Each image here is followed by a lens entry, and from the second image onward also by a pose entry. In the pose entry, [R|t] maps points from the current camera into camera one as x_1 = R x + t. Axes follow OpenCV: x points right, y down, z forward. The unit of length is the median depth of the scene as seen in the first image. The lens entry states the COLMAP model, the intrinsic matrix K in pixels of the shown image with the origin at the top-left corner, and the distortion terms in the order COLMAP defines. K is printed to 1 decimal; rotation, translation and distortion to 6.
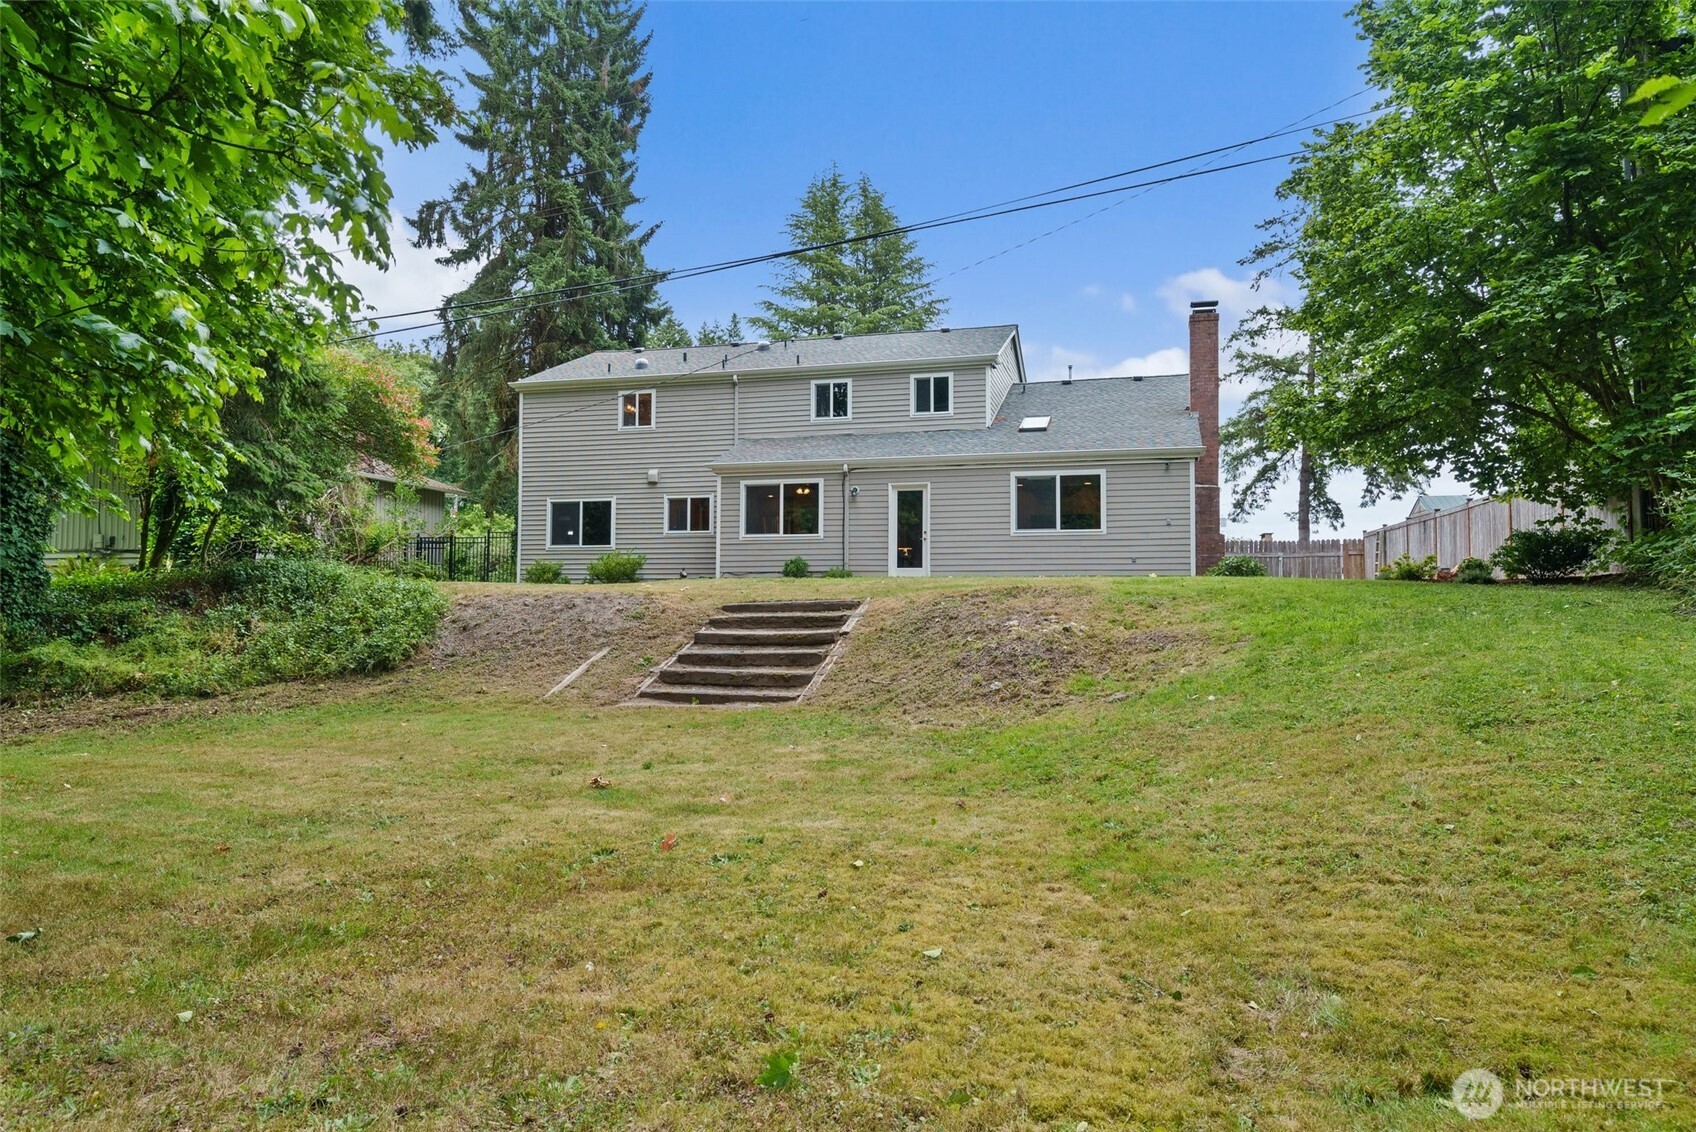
lens RADIAL K [[1080.6, 0, 849.4], [0, 1080.6, 571.8], [0, 0, 1]] dist [0.006057, -0.000163]
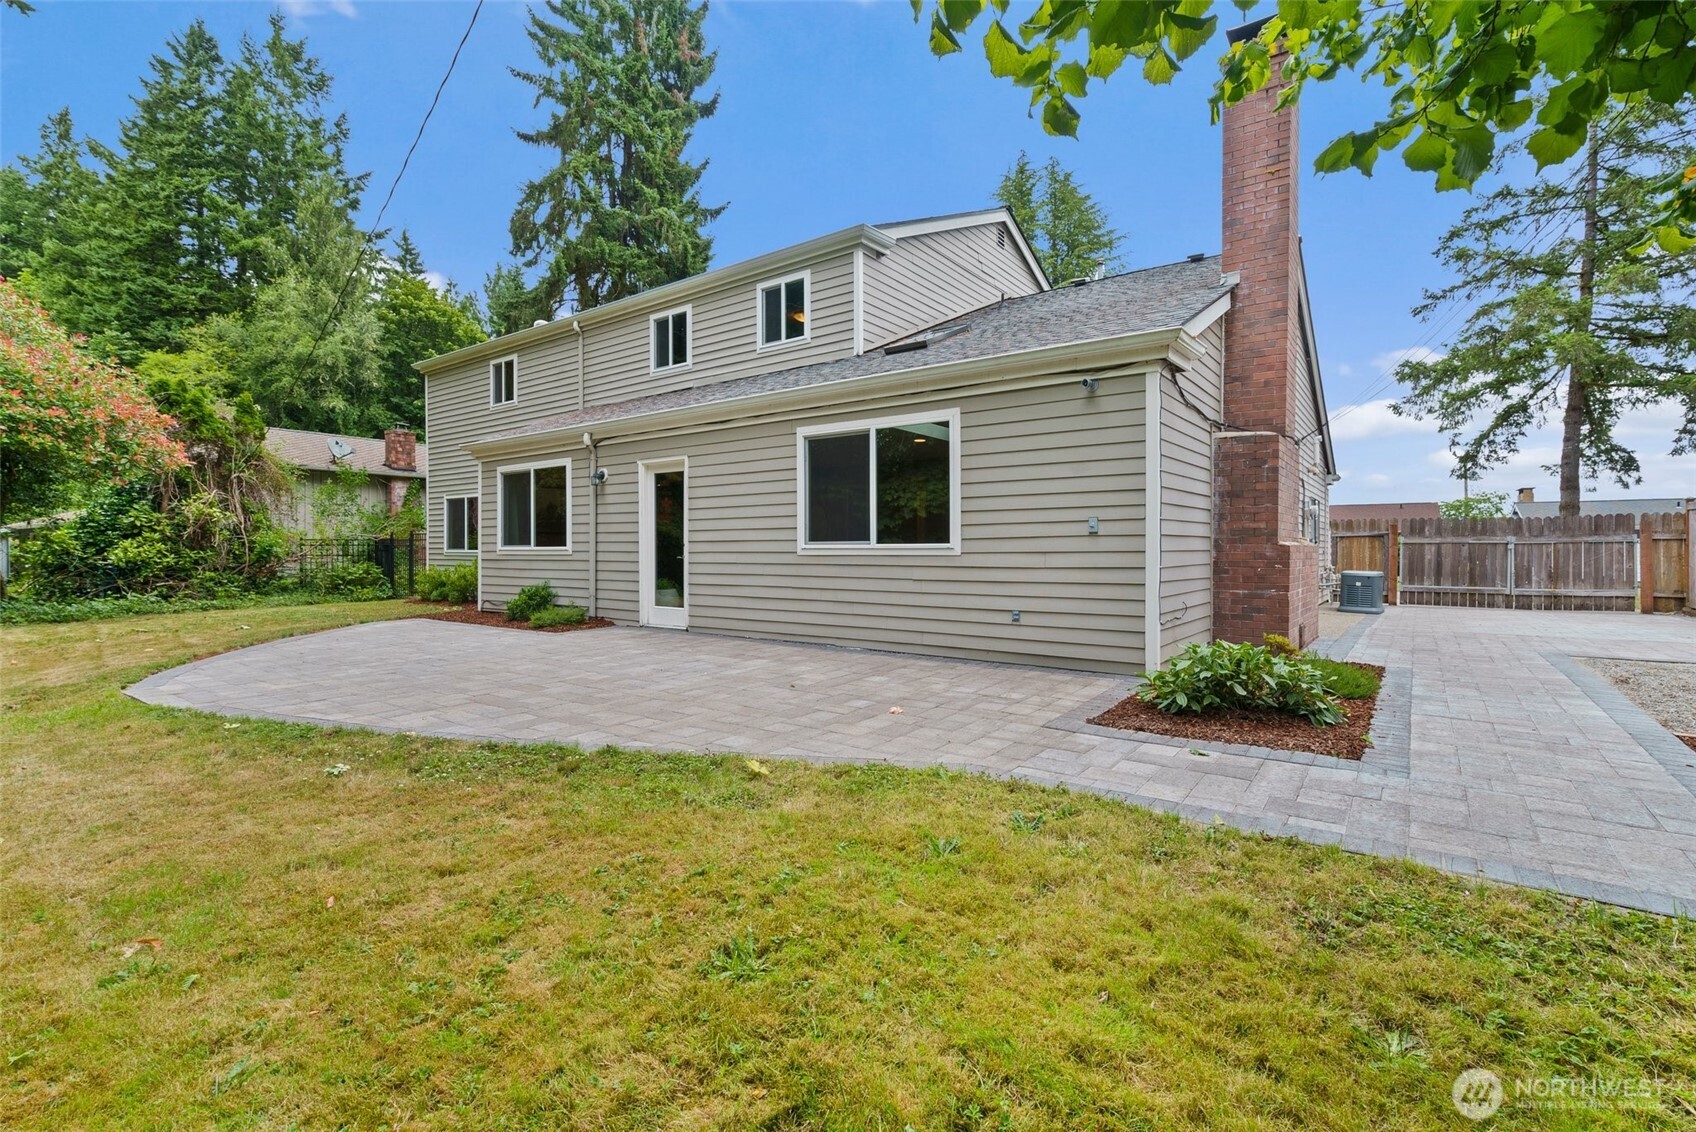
lens RADIAL K [[765.3, 0, 845.5], [0, 765.3, 556.4], [0, 0, 1]] dist [-0.000222, 0.001155]
pose [[0.932333, -0.000529, -0.361600, 0.155477], [0.016922, 0.998967, 0.042169, -0.024553], [0.361204, -0.045435, 0.931379, 0.348586]]
